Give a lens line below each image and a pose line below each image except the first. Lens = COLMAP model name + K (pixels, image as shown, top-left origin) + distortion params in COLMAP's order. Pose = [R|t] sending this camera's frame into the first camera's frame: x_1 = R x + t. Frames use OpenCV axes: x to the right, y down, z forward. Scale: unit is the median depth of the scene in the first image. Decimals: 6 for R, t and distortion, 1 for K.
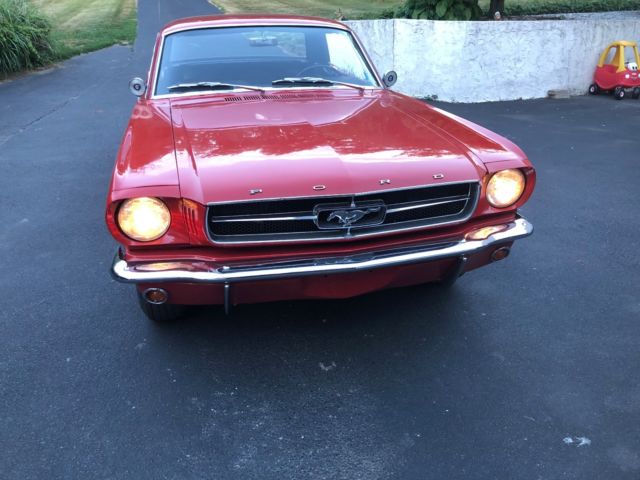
lens RADIAL K [[521.2, 0, 320.0], [0, 521.2, 240.0], [0, 0, 1]] dist [0.007914, -0.001897]
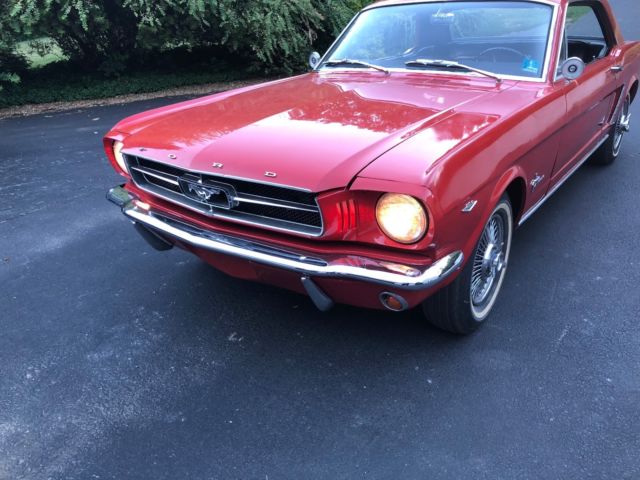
lens RADIAL K [[524.1, 0, 320.5], [0, 524.1, 248.0], [0, 0, 1]] dist [0.012319, -0.000547]
pose [[0.638576, 0.310729, -0.704037, 0.567232], [-0.275951, 0.946476, 0.167437, -0.105204], [0.718381, 0.087358, 0.690143, 0.273405]]
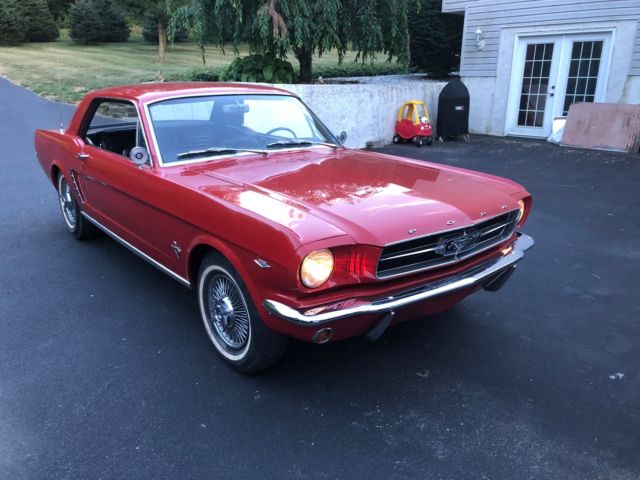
lens RADIAL K [[524.1, 0, 320.5], [0, 524.1, 248.0], [0, 0, 1]] dist [0.012319, -0.000547]
pose [[0.903569, -0.124053, 0.410090, -0.467381], [0.158869, 0.985940, -0.051794, -0.013407], [-0.397899, 0.111950, 0.910573, -0.028151]]
